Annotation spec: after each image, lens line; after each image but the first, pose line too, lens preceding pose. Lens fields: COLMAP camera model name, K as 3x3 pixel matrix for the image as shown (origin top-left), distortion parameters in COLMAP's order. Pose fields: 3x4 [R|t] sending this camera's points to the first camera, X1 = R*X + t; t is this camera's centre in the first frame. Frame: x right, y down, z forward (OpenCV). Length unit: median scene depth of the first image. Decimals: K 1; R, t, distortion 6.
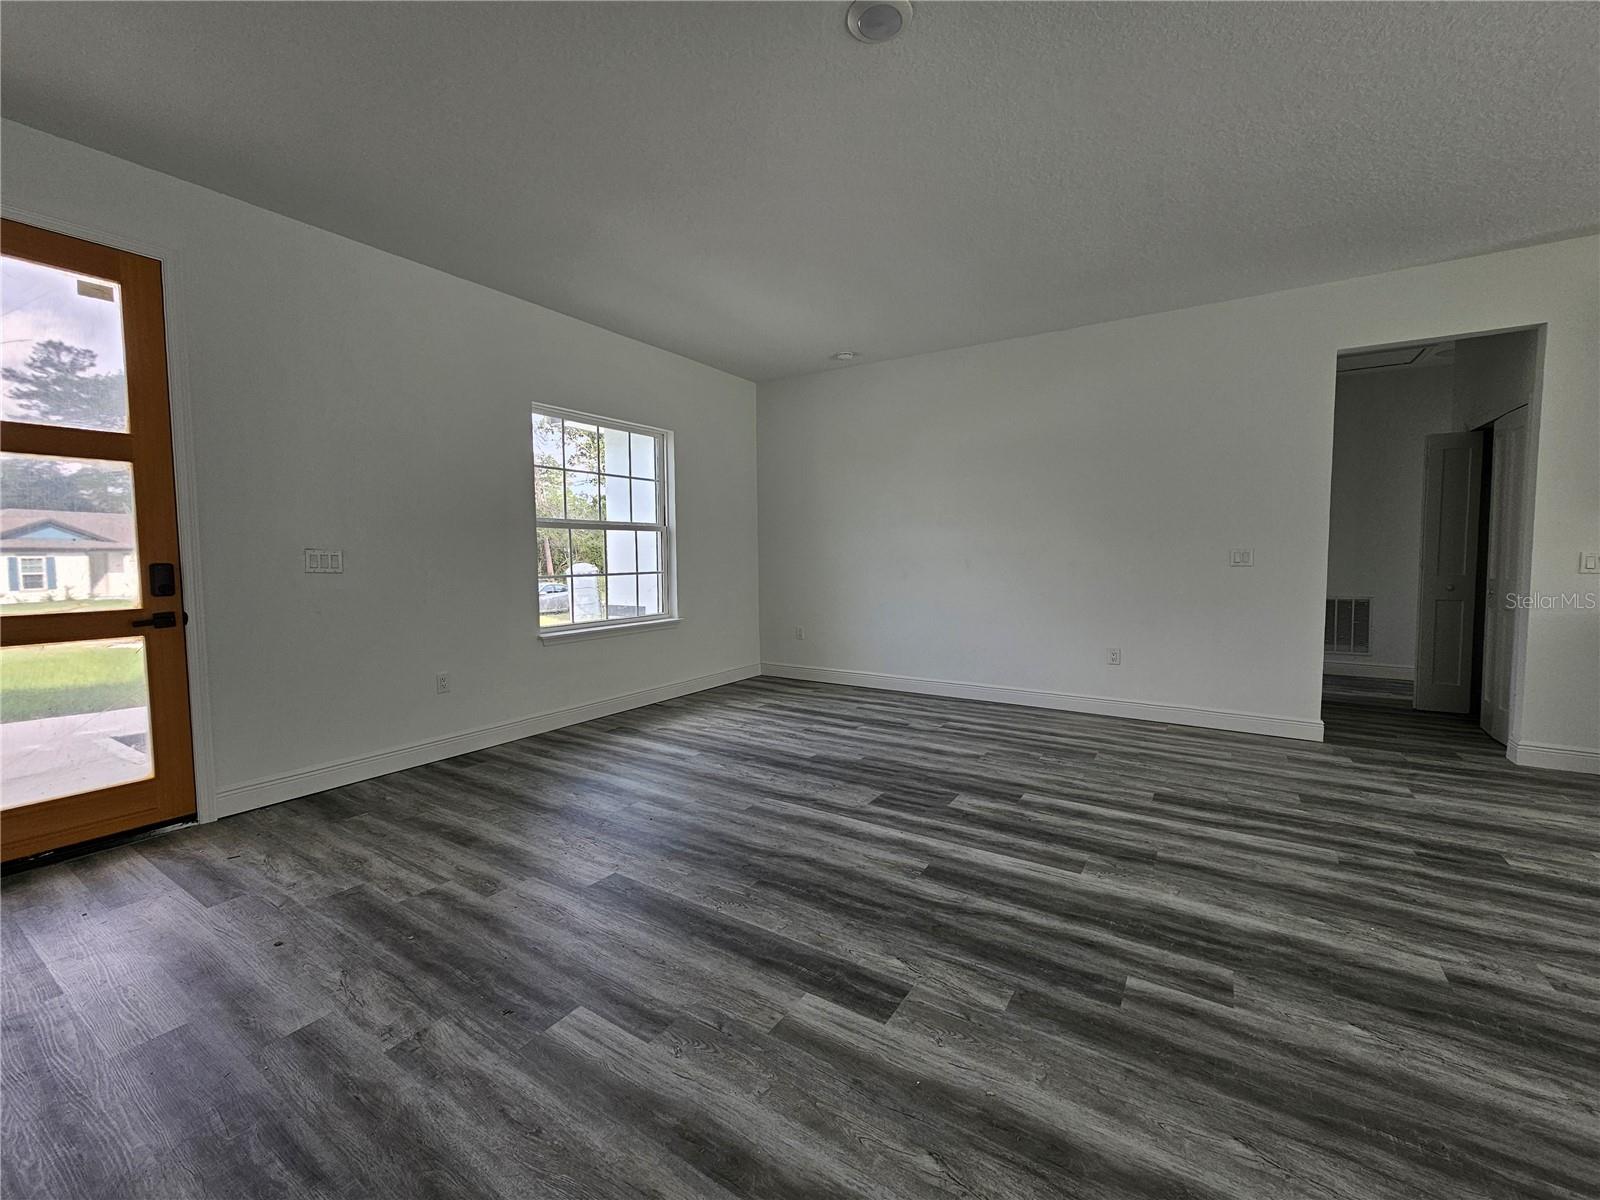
lens RADIAL K [[652.0, 0, 813.8], [0, 652.0, 595.3], [0, 0, 1]] dist [-0.000220, -0.000359]
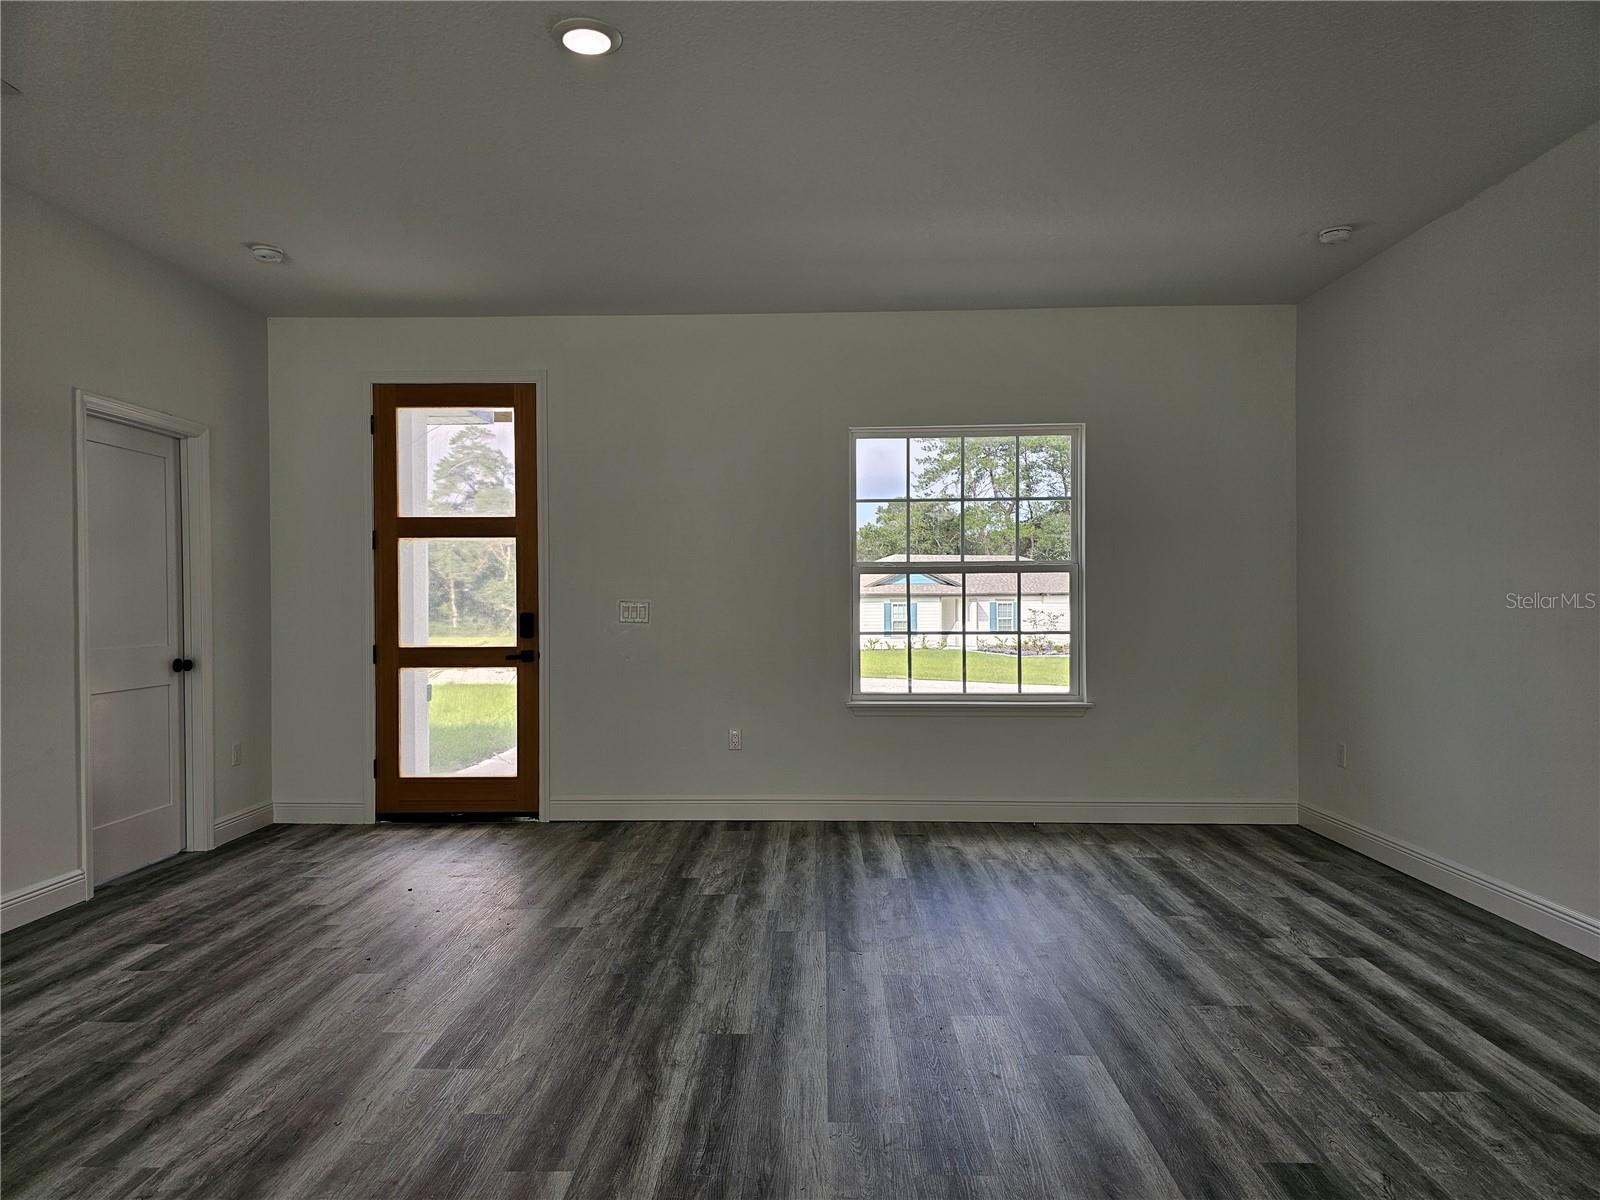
lens RADIAL K [[1071.2, 0, 791.5], [0, 1071.2, 611.5], [0, 0, 1]] dist [0.065122, -0.061818]
pose [[0.509318, 0.009893, -0.860522, 1.095769], [-0.054316, 0.998310, -0.020670, -0.034811], [0.858863, 0.057268, 0.508994, 0.348011]]
